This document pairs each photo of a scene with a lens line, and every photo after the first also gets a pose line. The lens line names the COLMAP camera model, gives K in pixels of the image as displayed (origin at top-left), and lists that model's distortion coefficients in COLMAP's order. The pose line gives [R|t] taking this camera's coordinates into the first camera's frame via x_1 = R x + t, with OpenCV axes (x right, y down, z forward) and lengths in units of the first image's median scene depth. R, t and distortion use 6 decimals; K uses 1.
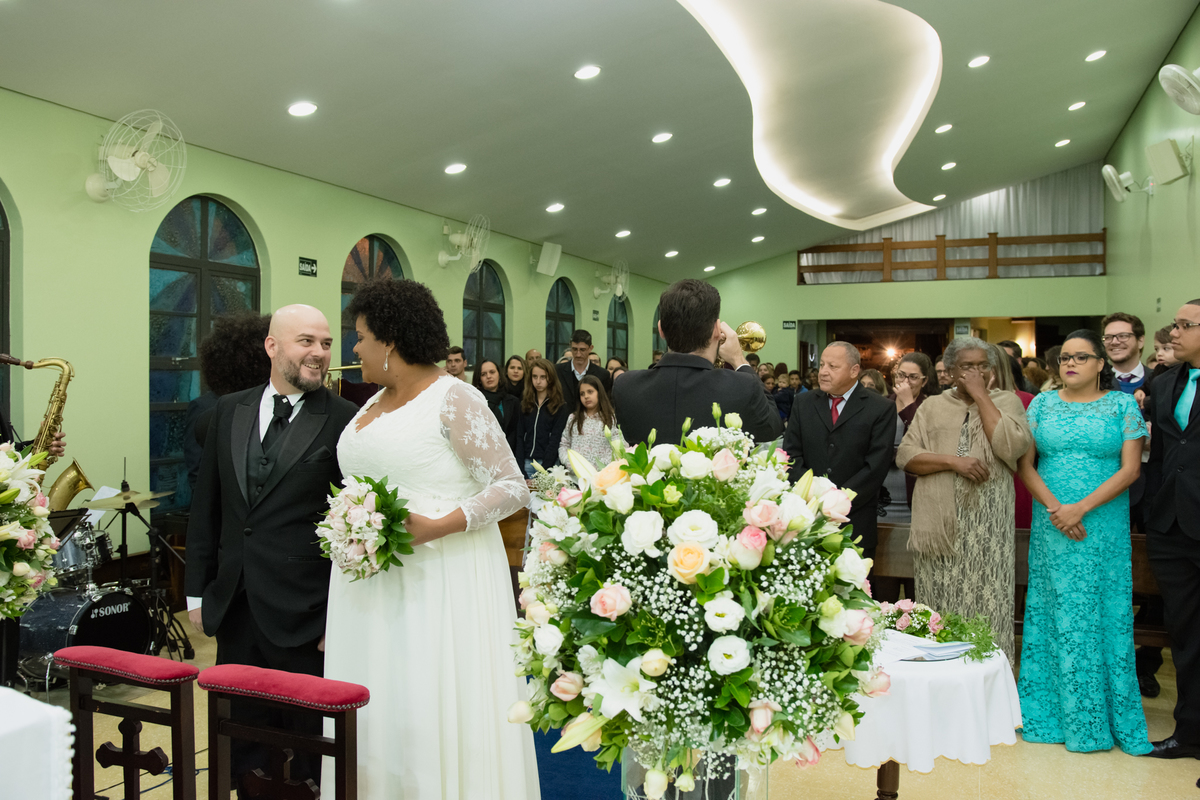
lens RADIAL K [[958.3, 0, 600.8], [0, 958.3, 397.2], [0, 0, 1]] dist [-0.084579, 0.082334]
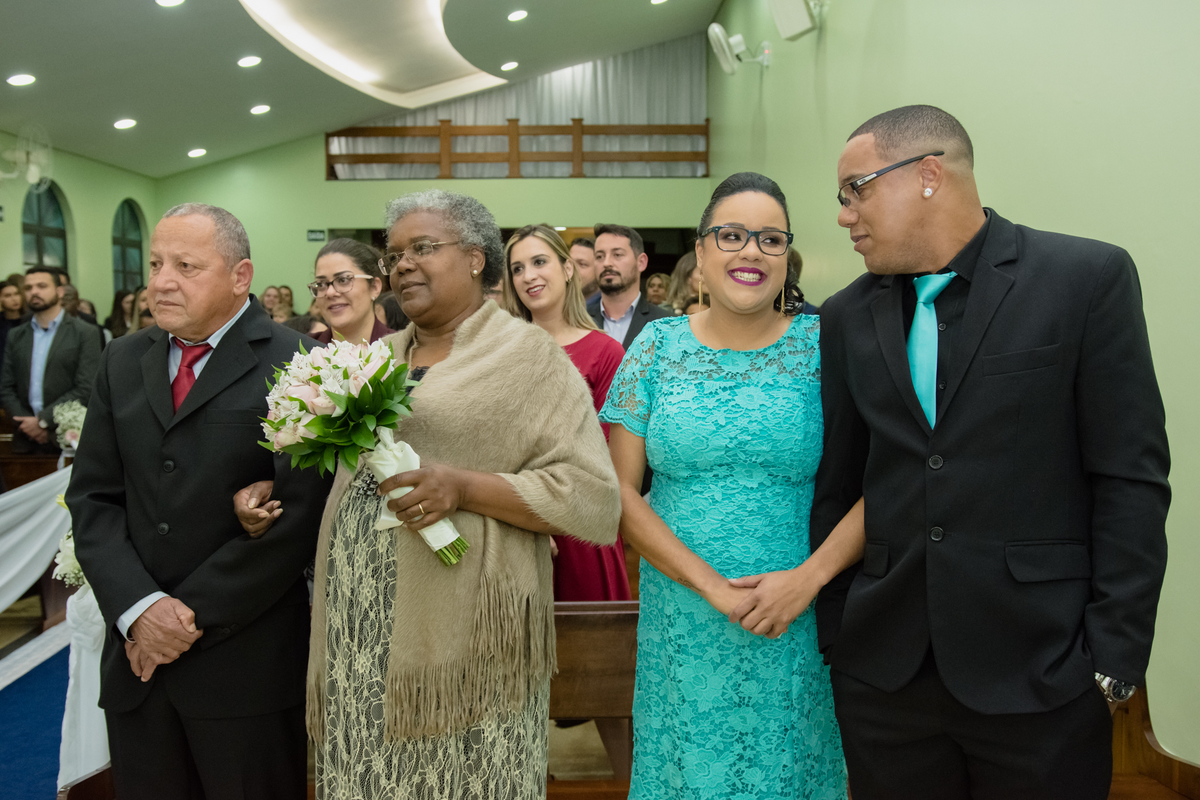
lens RADIAL K [[1197.2, 0, 596.1], [0, 1197.2, 398.7], [0, 0, 1]] dist [-0.015633, 0.001936]
pose [[0.919506, -0.038433, 0.391192, 0.047704], [0.016982, 0.998163, 0.058149, -0.001024], [-0.392708, -0.046825, 0.918470, 0.107410]]
